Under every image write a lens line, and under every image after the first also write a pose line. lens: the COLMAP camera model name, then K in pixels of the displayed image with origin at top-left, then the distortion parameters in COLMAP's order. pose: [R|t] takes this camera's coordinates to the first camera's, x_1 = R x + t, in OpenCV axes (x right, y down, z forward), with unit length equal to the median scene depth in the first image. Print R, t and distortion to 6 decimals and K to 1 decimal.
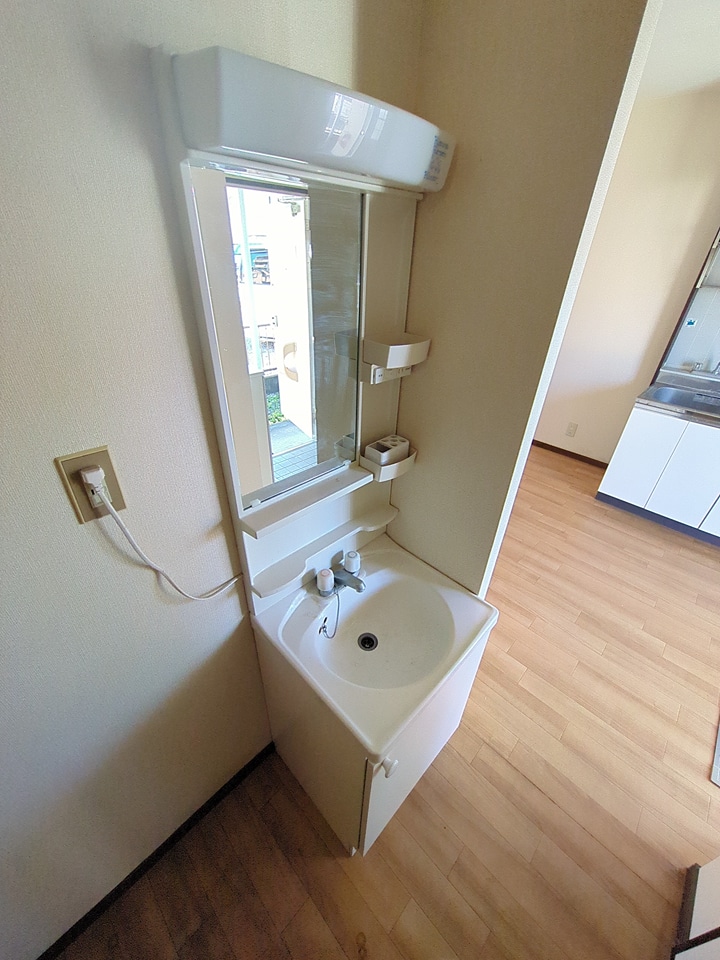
lens RADIAL K [[375.3, 0, 358.4], [0, 375.3, 479.8], [0, 0, 1]] dist [-0.004030, 0.001347]
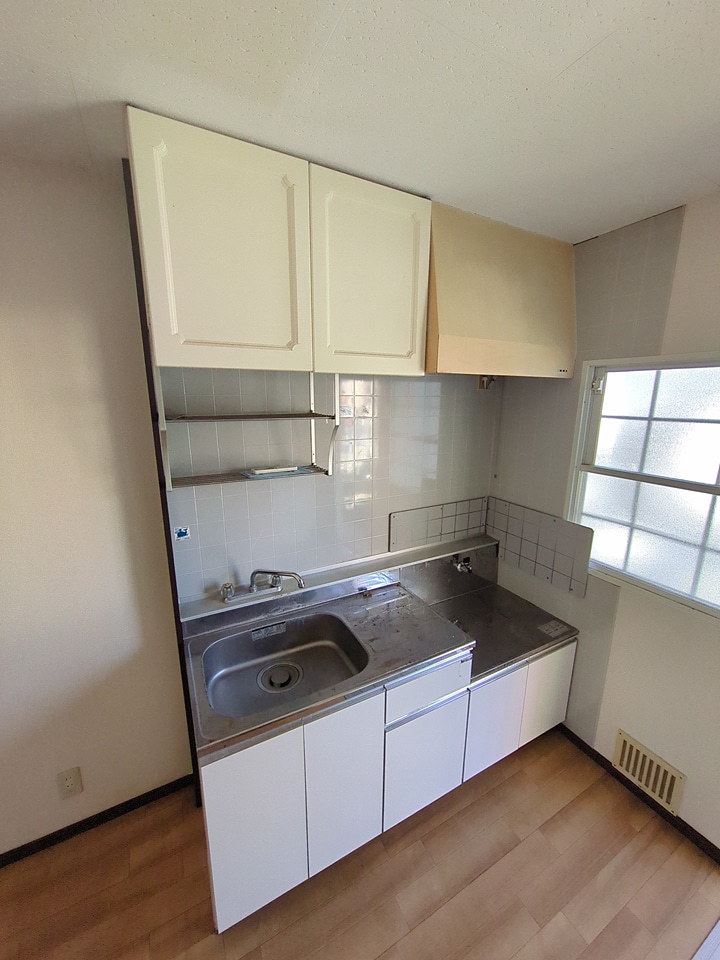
lens RADIAL K [[375.3, 0, 361.3], [0, 375.3, 477.0], [0, 0, 1]] dist [-0.004030, 0.001347]
pose [[0.284546, -0.234621, 0.929509, 0.638632], [0.494788, 0.866410, 0.067227, -0.577591], [-0.821108, 0.440781, 0.362621, 0.746418]]
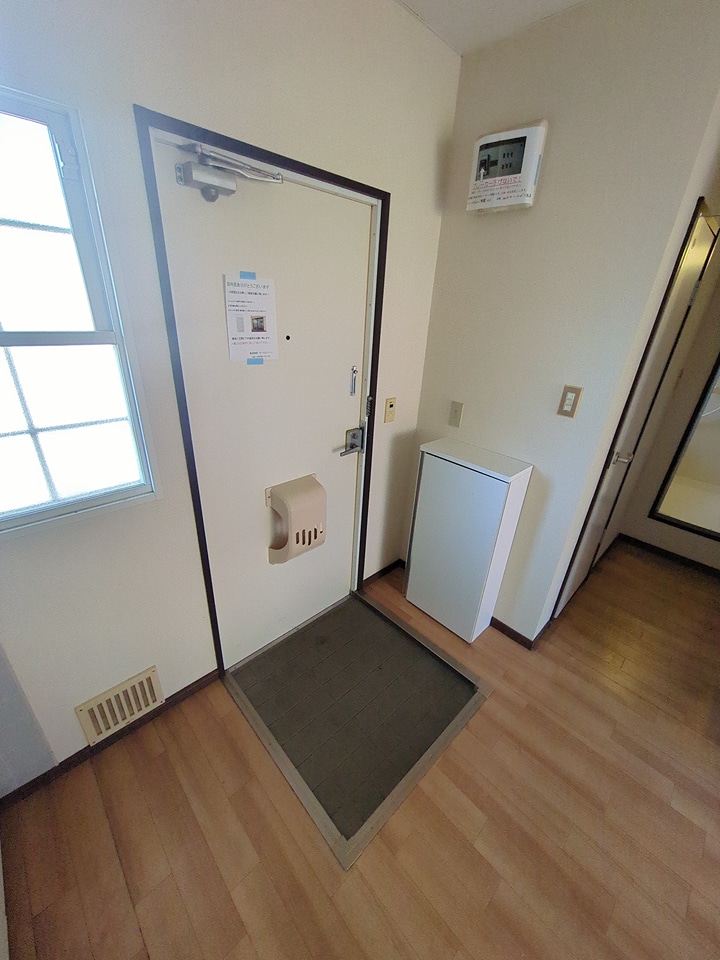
lens RADIAL K [[375.3, 0, 359.0], [0, 375.3, 477.5], [0, 0, 1]] dist [-0.004030, 0.001347]
pose [[-0.996446, -0.083967, -0.006750, 1.072930], [-0.052772, 0.559770, 0.826966, -0.472573], [-0.065659, 0.824383, -0.562212, 0.836500]]
